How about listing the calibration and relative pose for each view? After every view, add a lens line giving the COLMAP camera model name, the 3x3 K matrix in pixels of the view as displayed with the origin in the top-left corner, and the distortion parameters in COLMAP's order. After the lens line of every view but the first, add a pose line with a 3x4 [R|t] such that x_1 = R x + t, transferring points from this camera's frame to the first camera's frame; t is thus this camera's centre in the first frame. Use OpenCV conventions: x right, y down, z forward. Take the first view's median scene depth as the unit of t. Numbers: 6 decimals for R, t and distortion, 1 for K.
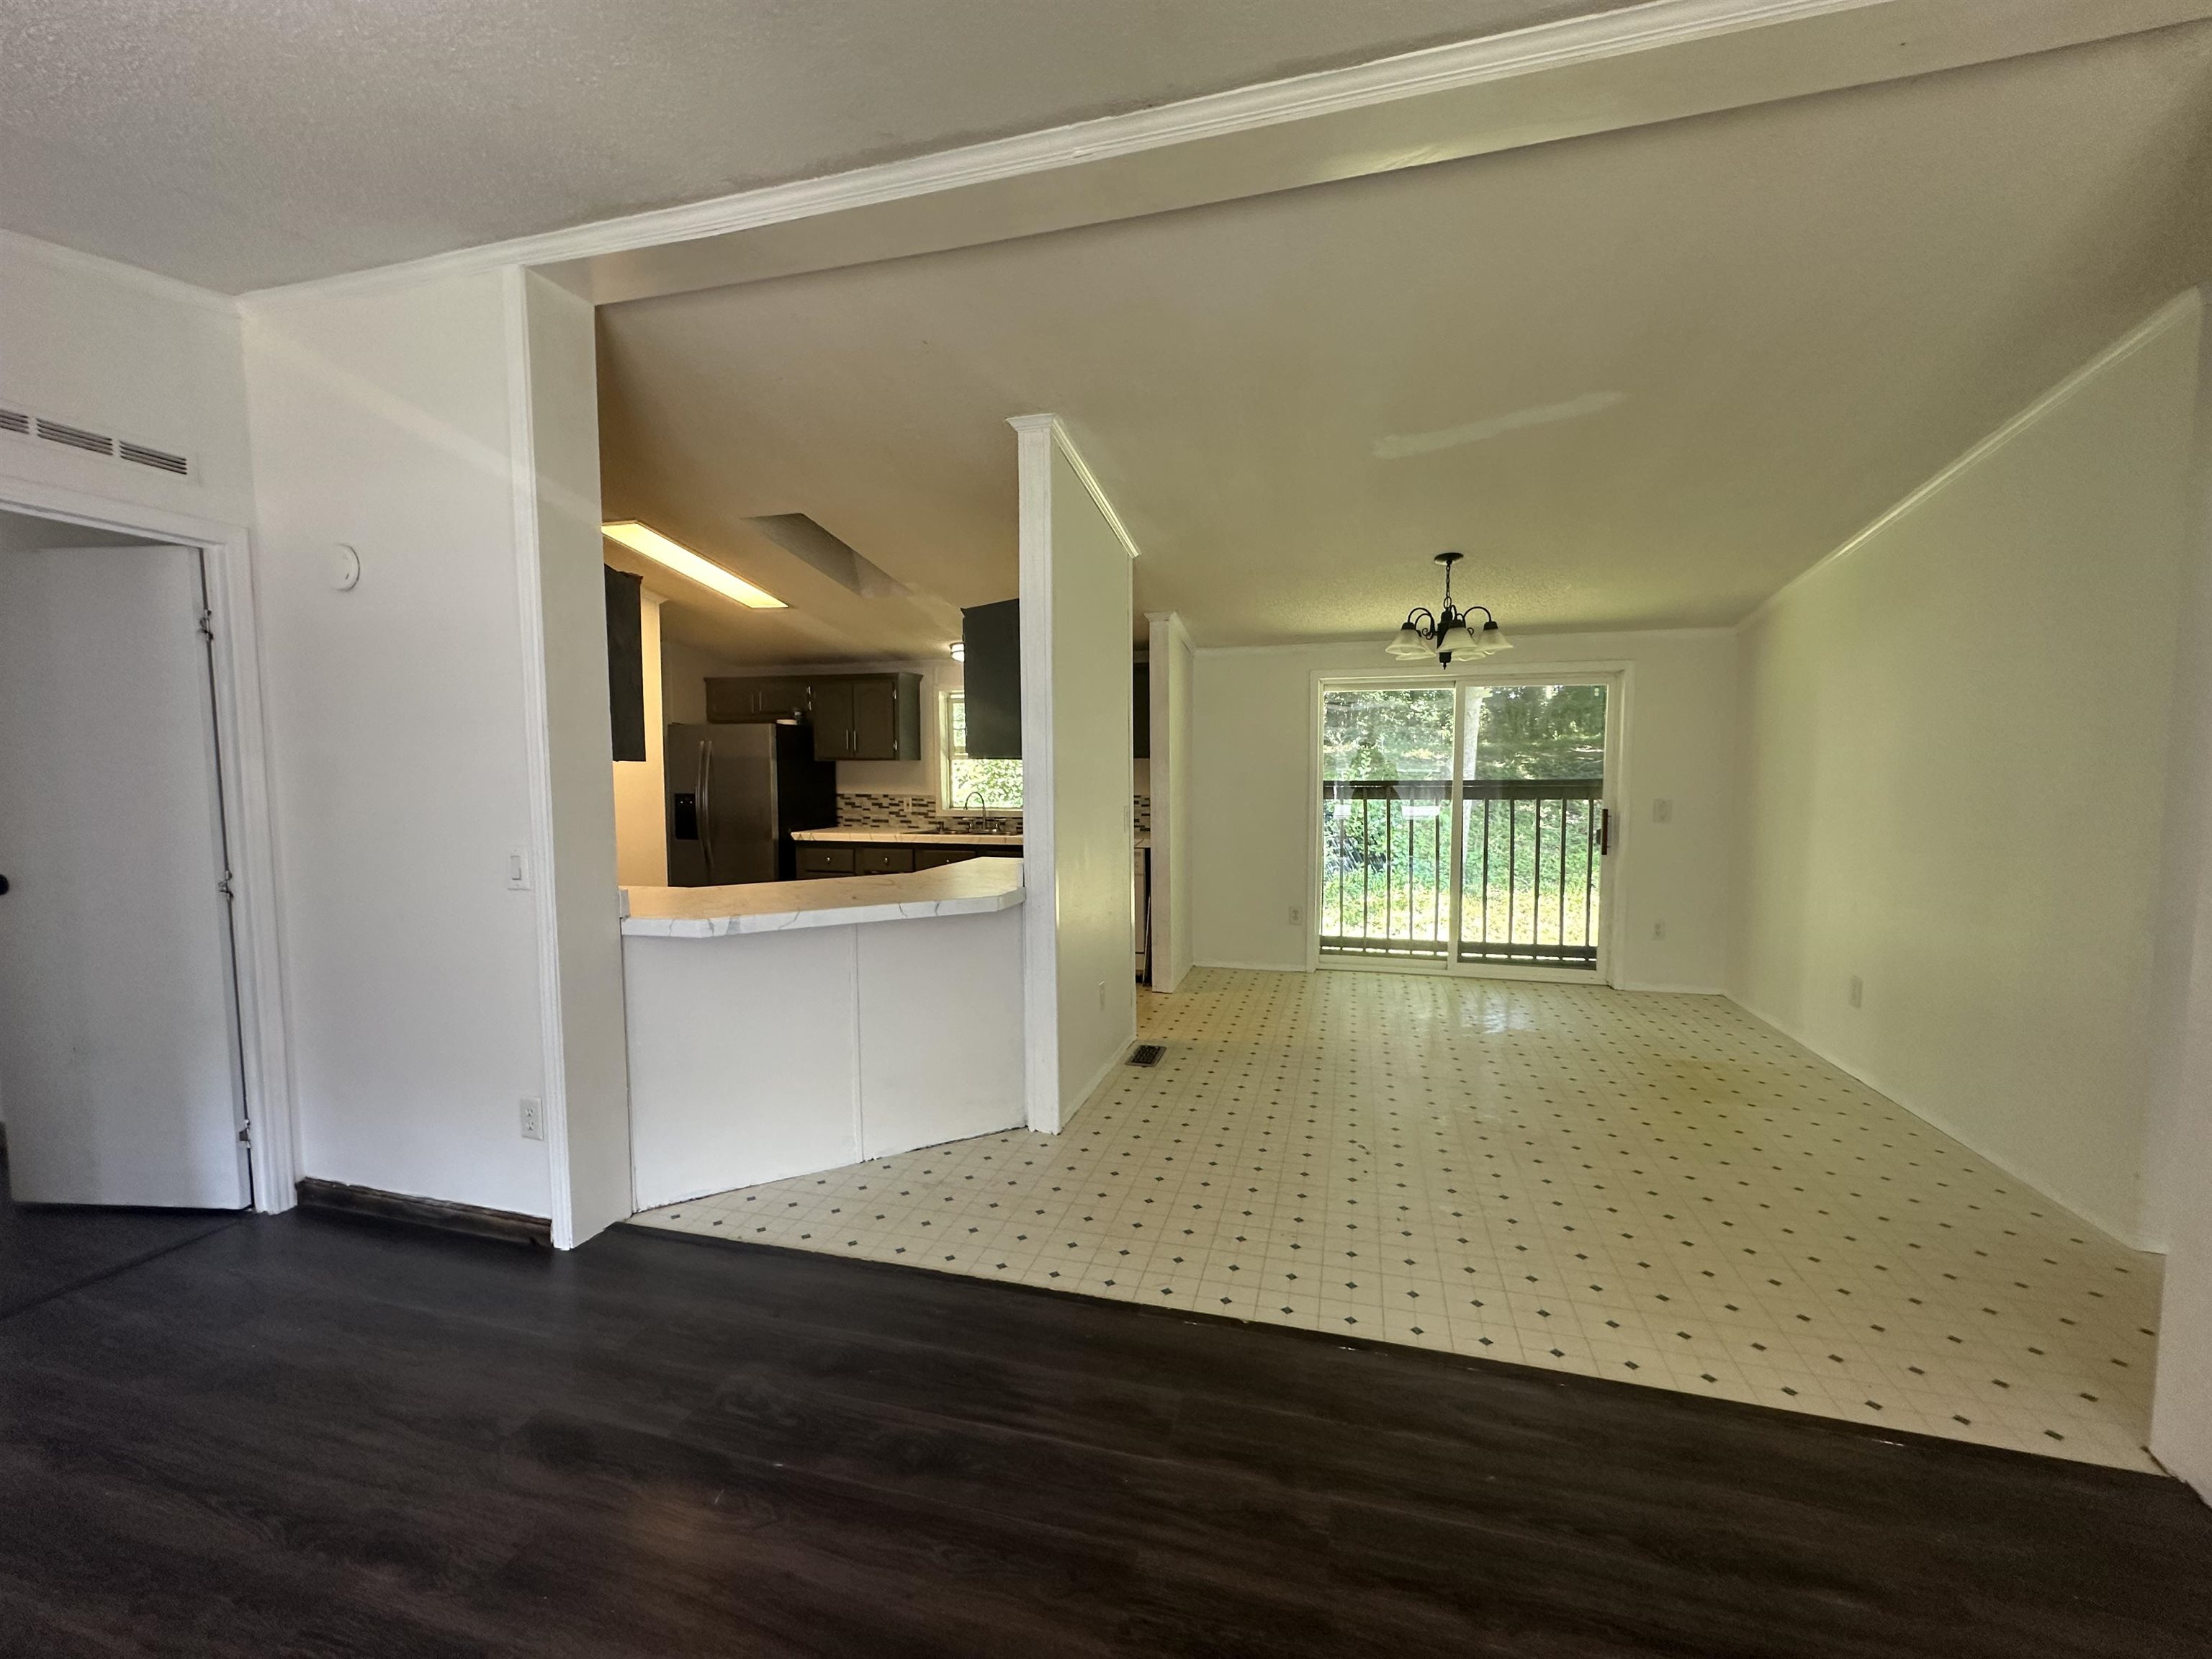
lens RADIAL K [[884.8, 0, 1106.0], [0, 884.8, 829.5], [0, 0, 1]] dist [-0.007684, 0.002092]
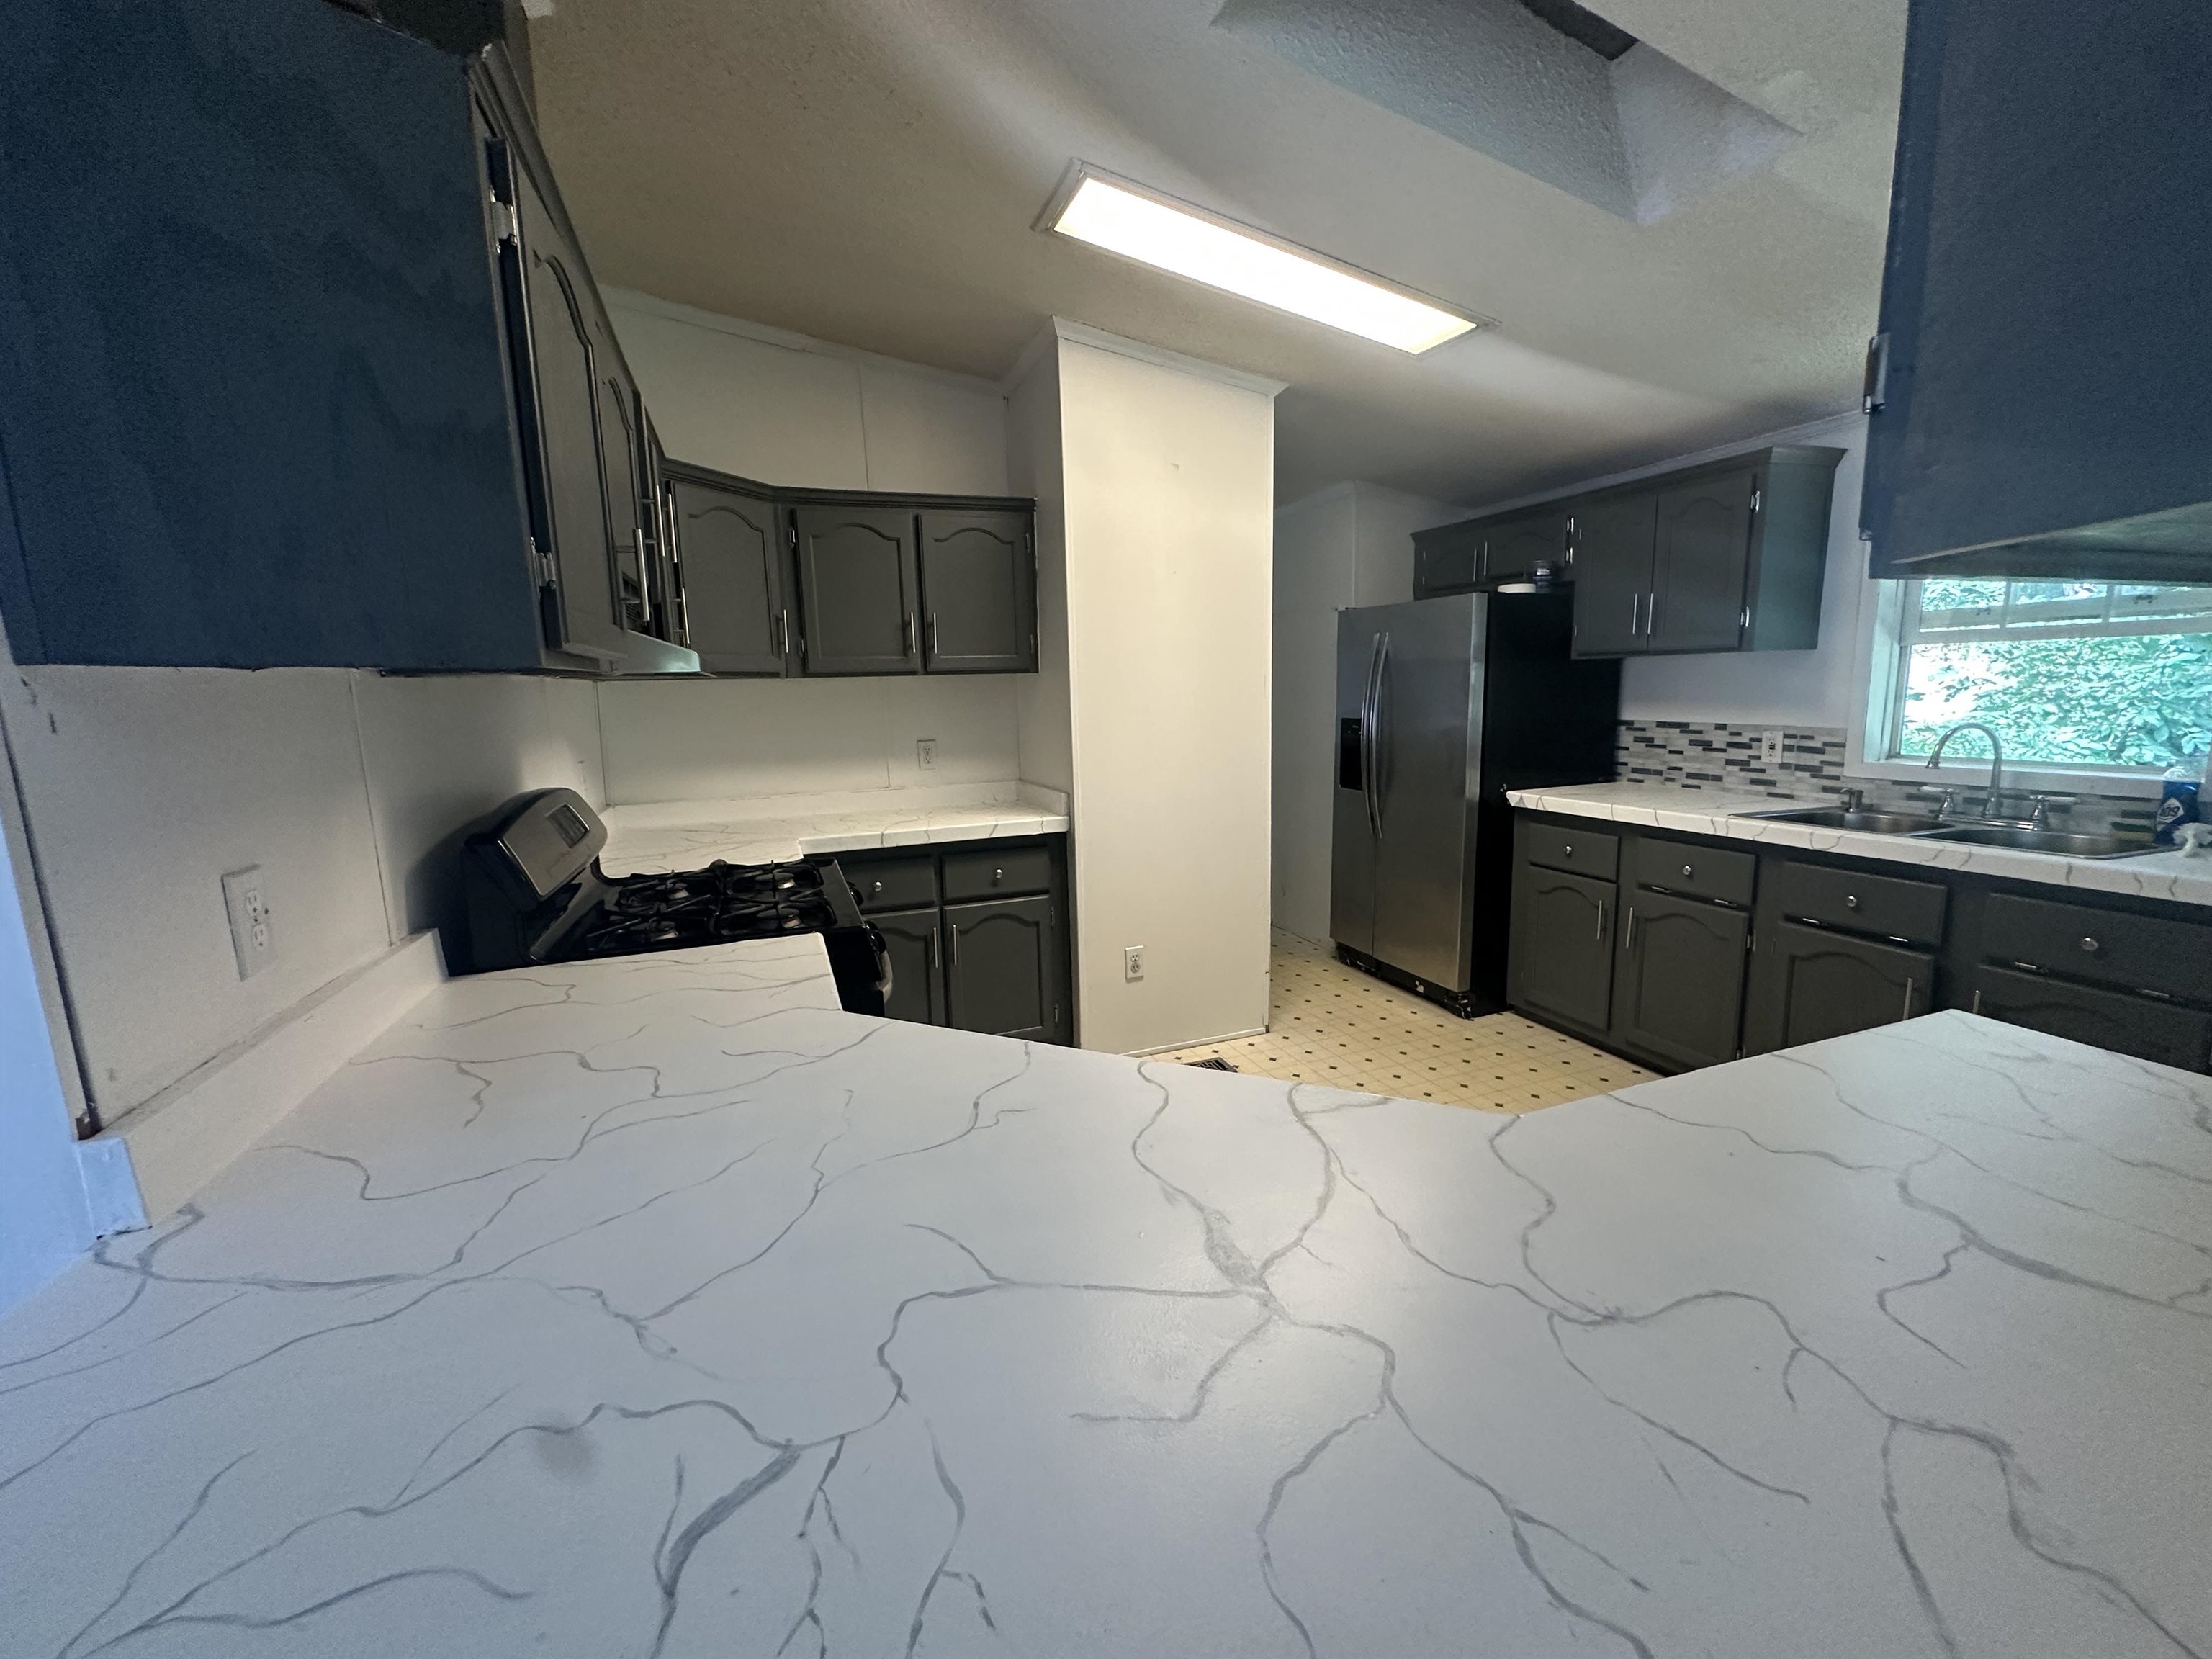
lens RADIAL K [[882.4, 0, 1106.0], [0, 882.4, 829.5], [0, 0, 1]] dist [-0.001185, -0.000270]
pose [[0.599954, 0.115371, -0.791672, -0.064504], [-0.032552, 0.992248, 0.119932, -0.031254], [0.799372, -0.046183, 0.599059, 0.464283]]
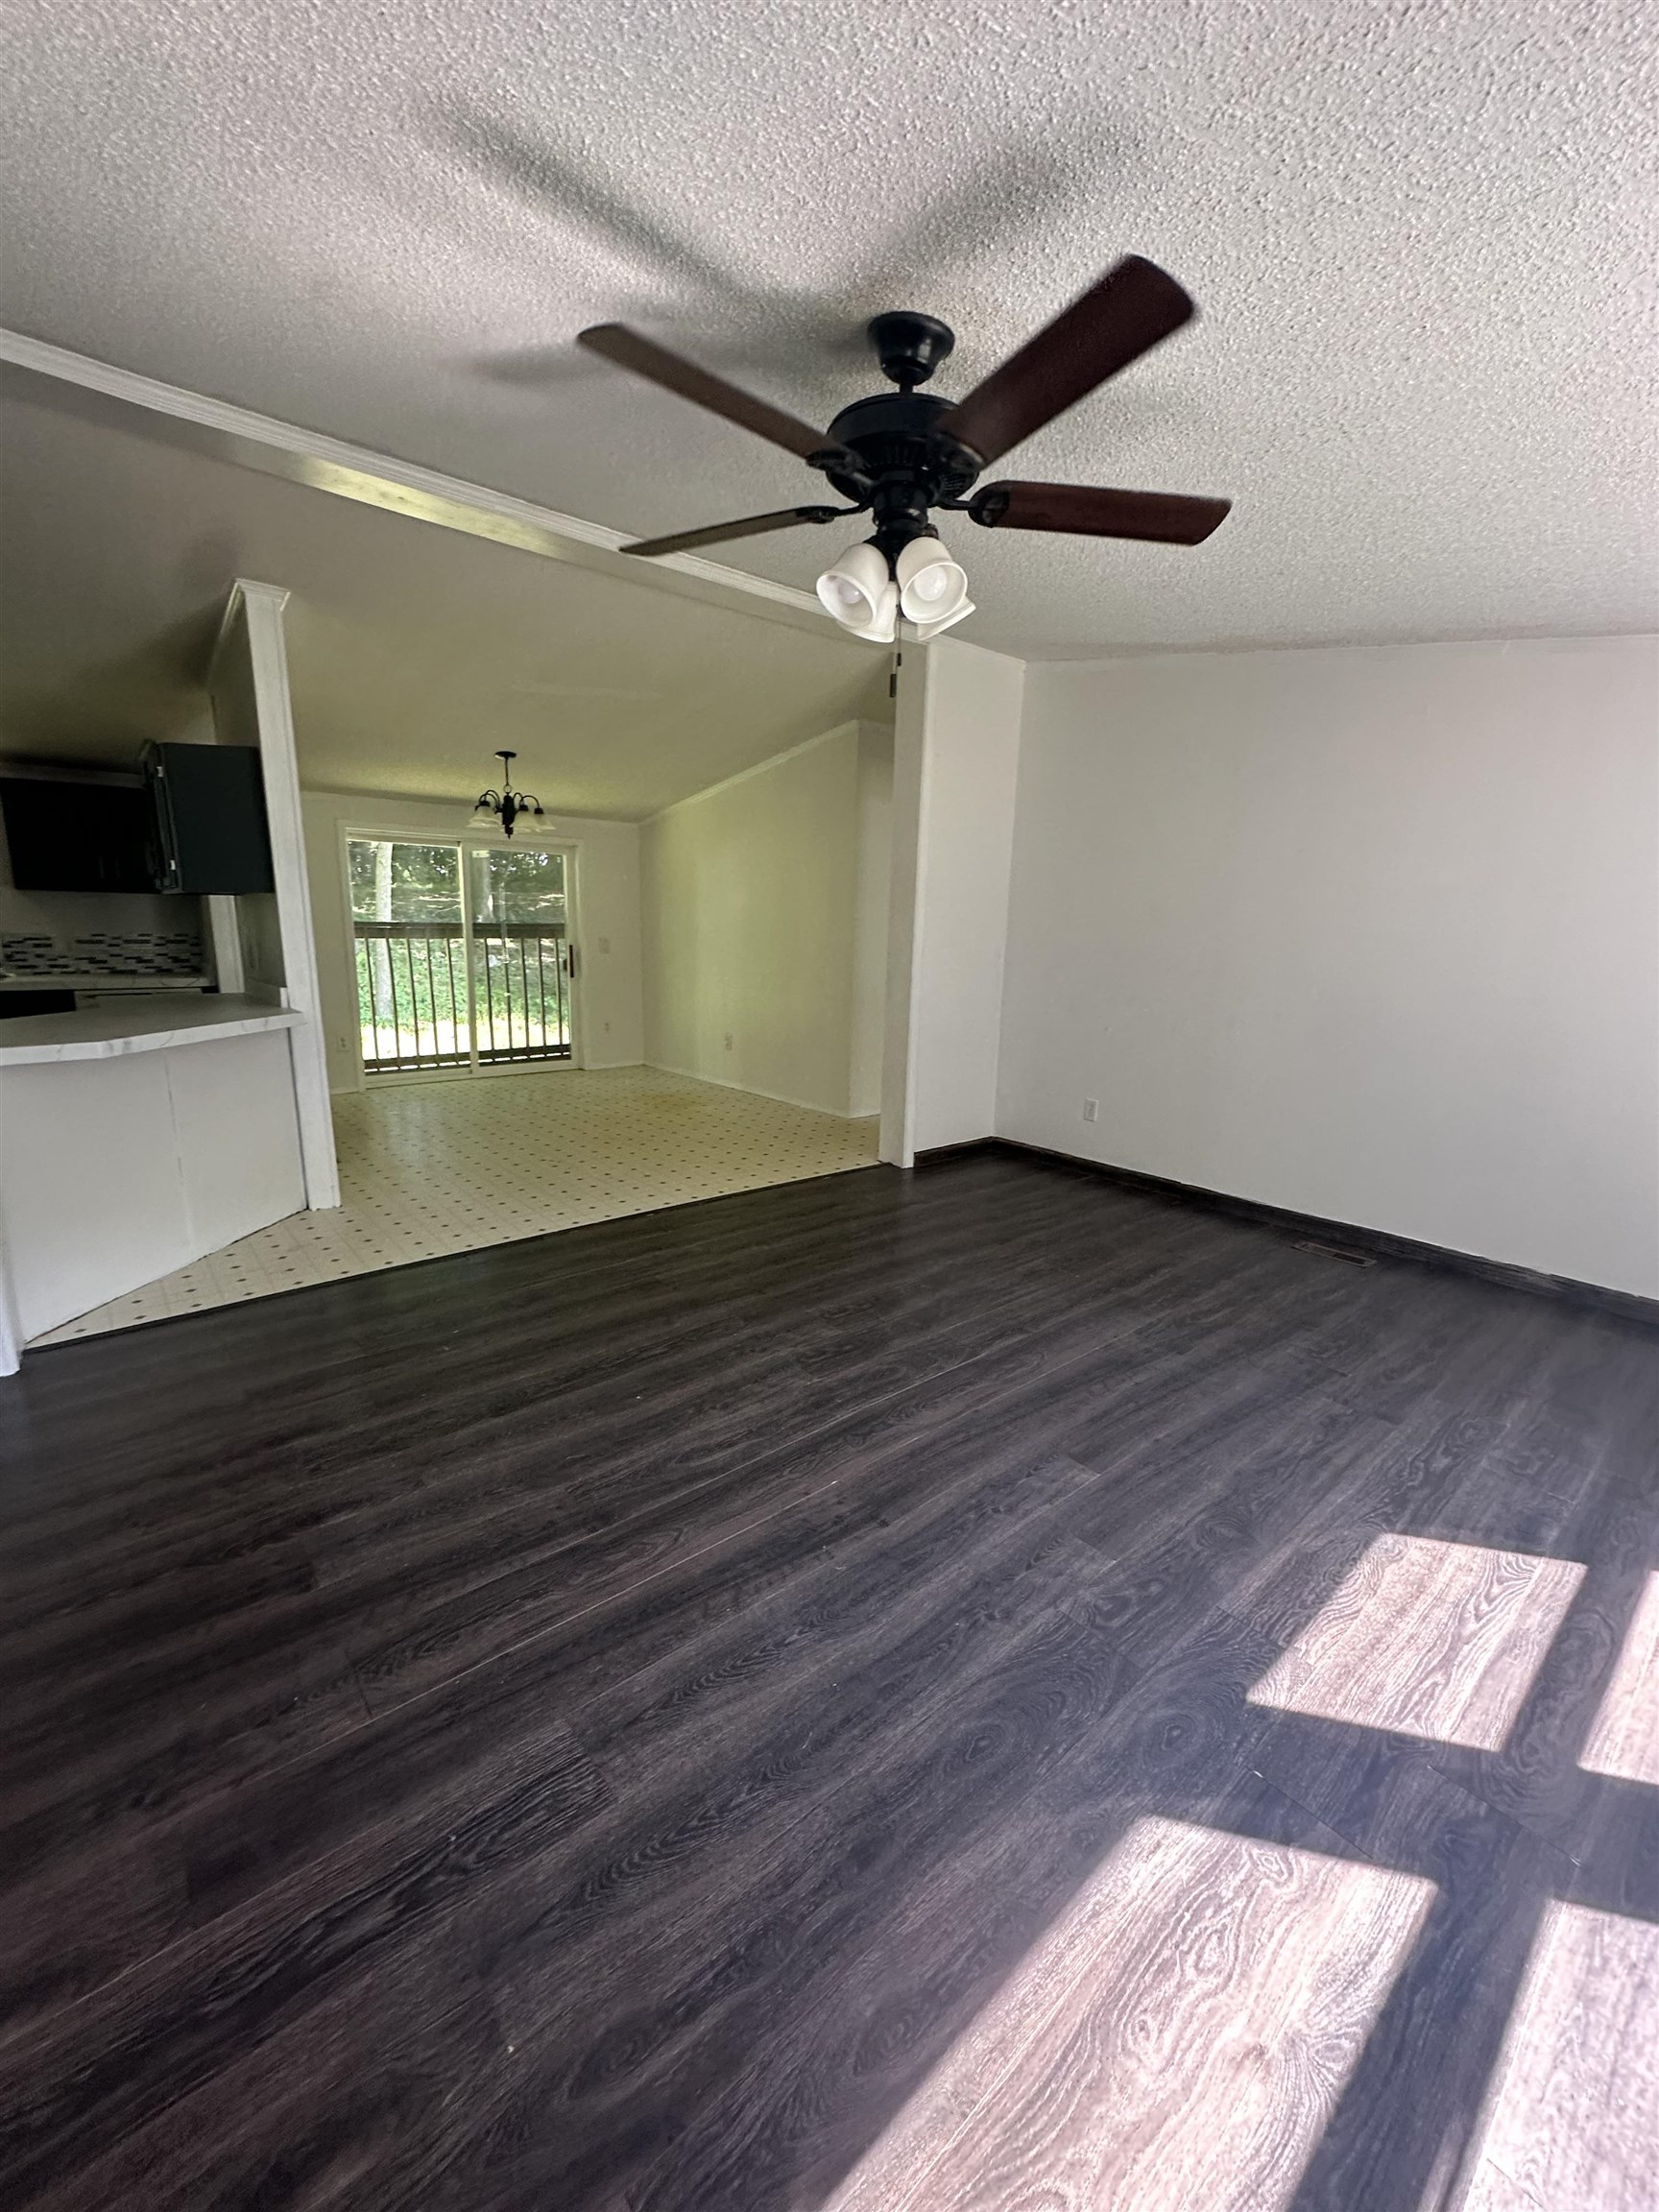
lens RADIAL K [[884.8, 0, 829.5], [0, 884.8, 1106.0], [0, 0, 1]] dist [-0.007684, 0.002092]
pose [[0.558811, -0.152354, 0.815180, -0.346244], [0.034388, 0.986391, 0.160779, 0.015653], [-0.828582, -0.061812, 0.556445, -0.133091]]
